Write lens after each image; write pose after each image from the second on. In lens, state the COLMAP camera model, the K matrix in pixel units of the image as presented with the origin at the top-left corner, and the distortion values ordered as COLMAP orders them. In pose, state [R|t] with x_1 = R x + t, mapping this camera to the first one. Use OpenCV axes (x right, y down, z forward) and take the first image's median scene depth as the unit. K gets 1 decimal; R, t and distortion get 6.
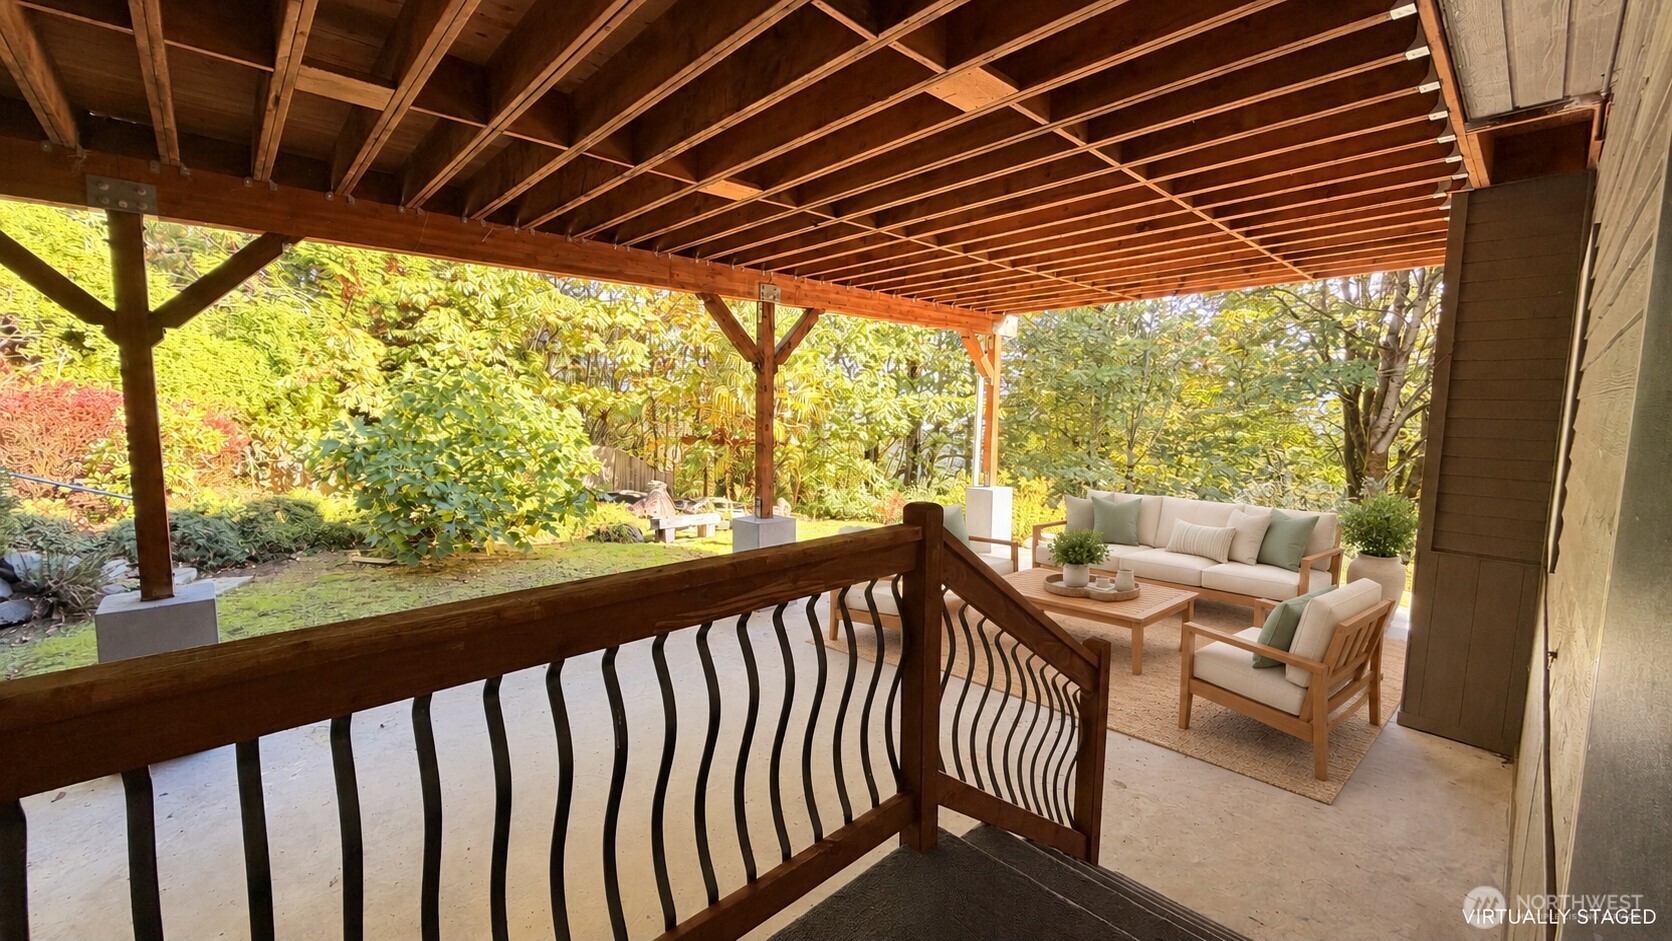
lens RADIAL K [[665.6, 0, 834.1], [0, 665.6, 462.8], [0, 0, 1]] dist [0.001401, 0.000236]
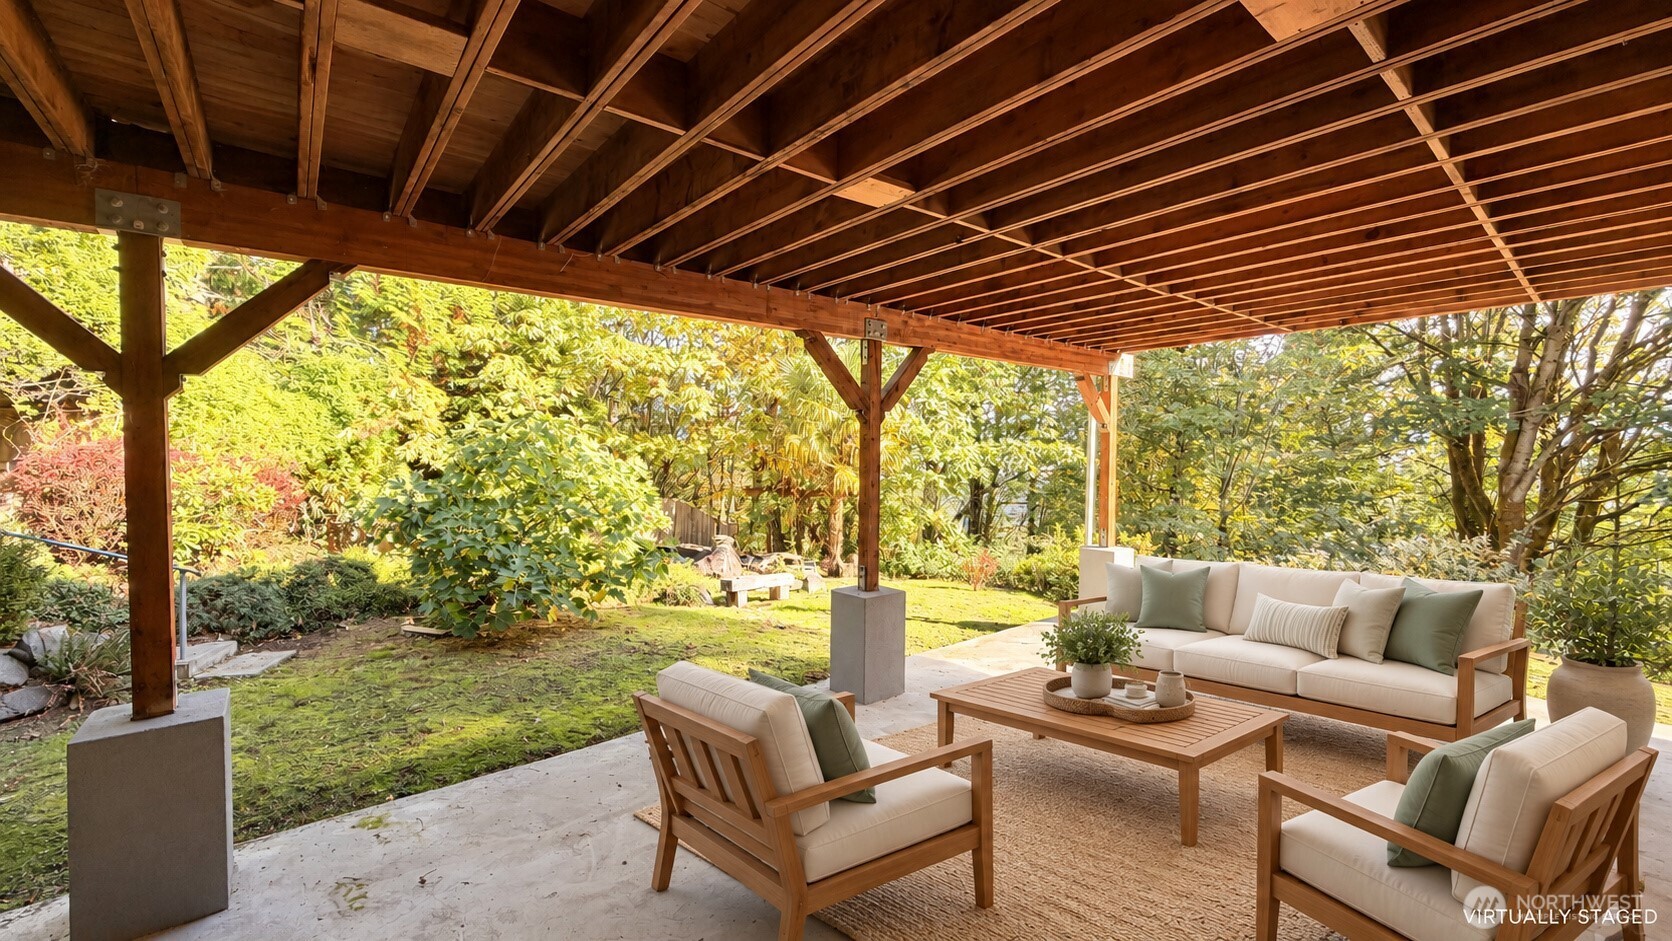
lens RADIAL K [[659.7, 0, 839.4], [0, 659.7, 466.7], [0, 0, 1]] dist [0.001390, -0.000023]
pose [[0.998441, -0.005550, -0.055546, -0.080498], [0.002173, 0.998155, -0.060676, -0.019718], [0.055780, 0.060461, 0.996611, 0.123537]]
